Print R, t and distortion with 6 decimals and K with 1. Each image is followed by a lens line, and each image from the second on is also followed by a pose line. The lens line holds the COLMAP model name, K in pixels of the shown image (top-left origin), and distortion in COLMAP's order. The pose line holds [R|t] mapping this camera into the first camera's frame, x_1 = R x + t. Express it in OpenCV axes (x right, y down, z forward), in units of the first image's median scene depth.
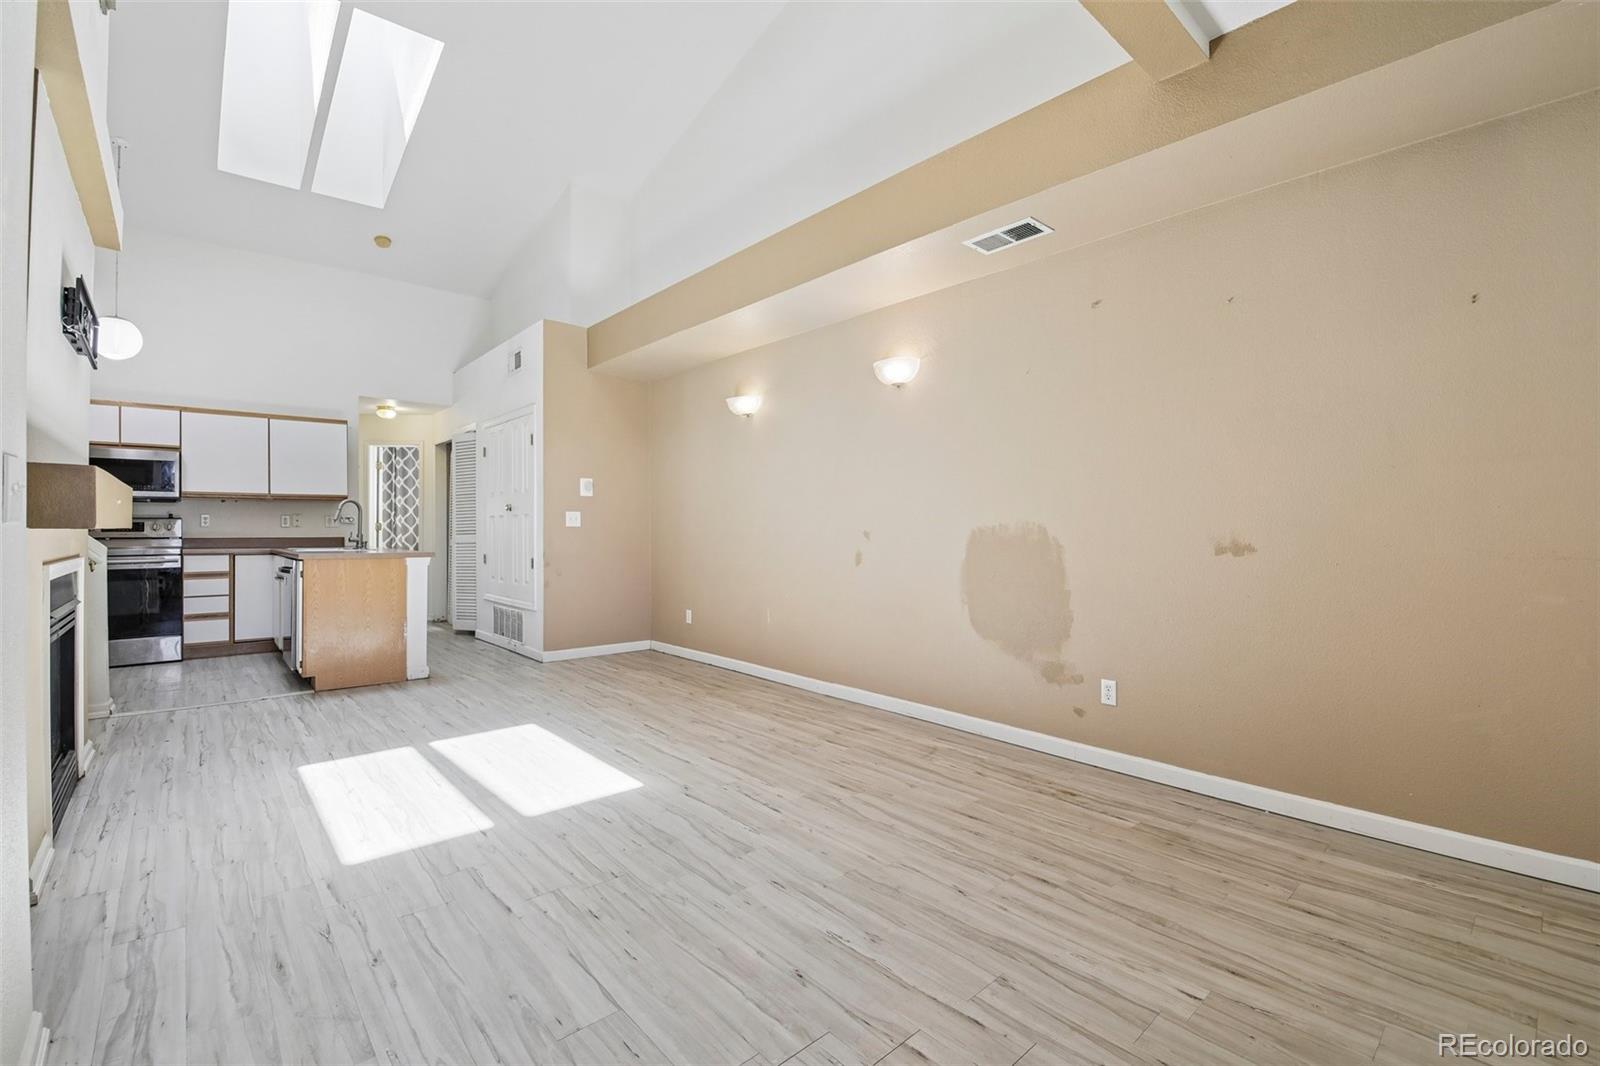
lens RADIAL K [[691.0, 0, 793.9], [0, 691.0, 525.4], [0, 0, 1]] dist [0.000129, -0.011126]
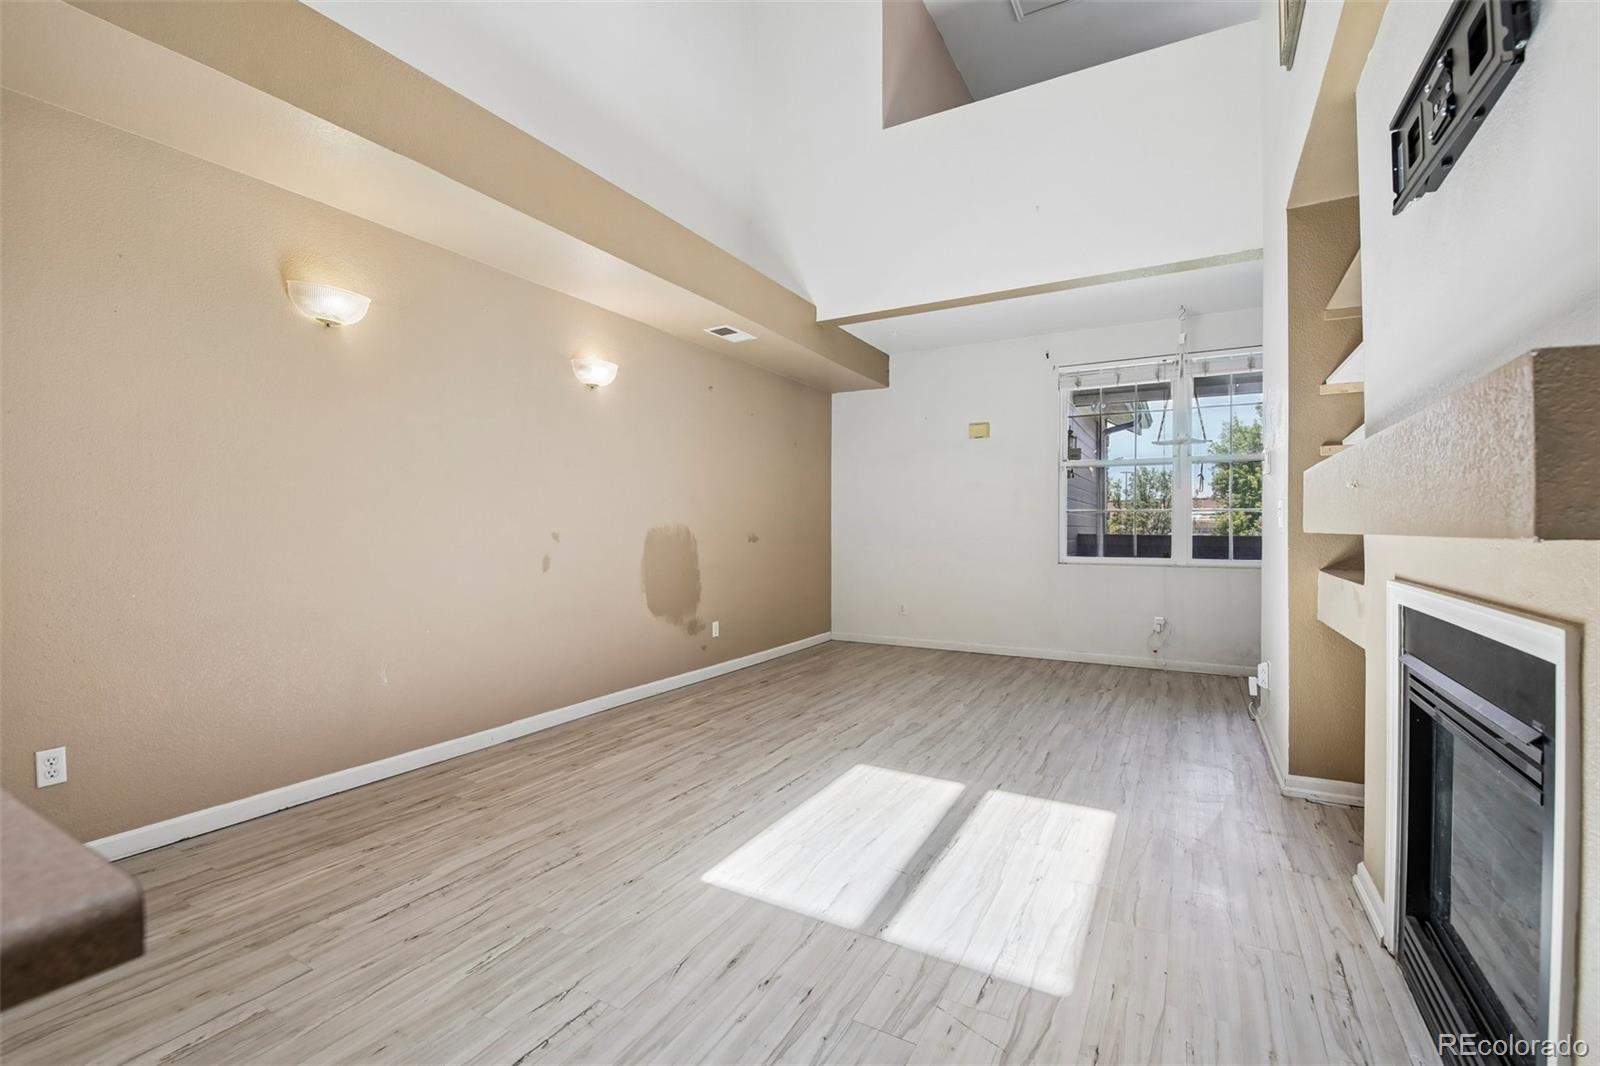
lens RADIAL K [[691.0, 0, 793.9], [0, 691.0, 525.4], [0, 0, 1]] dist [0.000129, -0.011126]
pose [[-0.320774, 0.001081, 0.947155, -1.066415], [-0.004816, 0.999985, -0.002772, -0.000050], [-0.947144, -0.005451, -0.320764, 1.250563]]
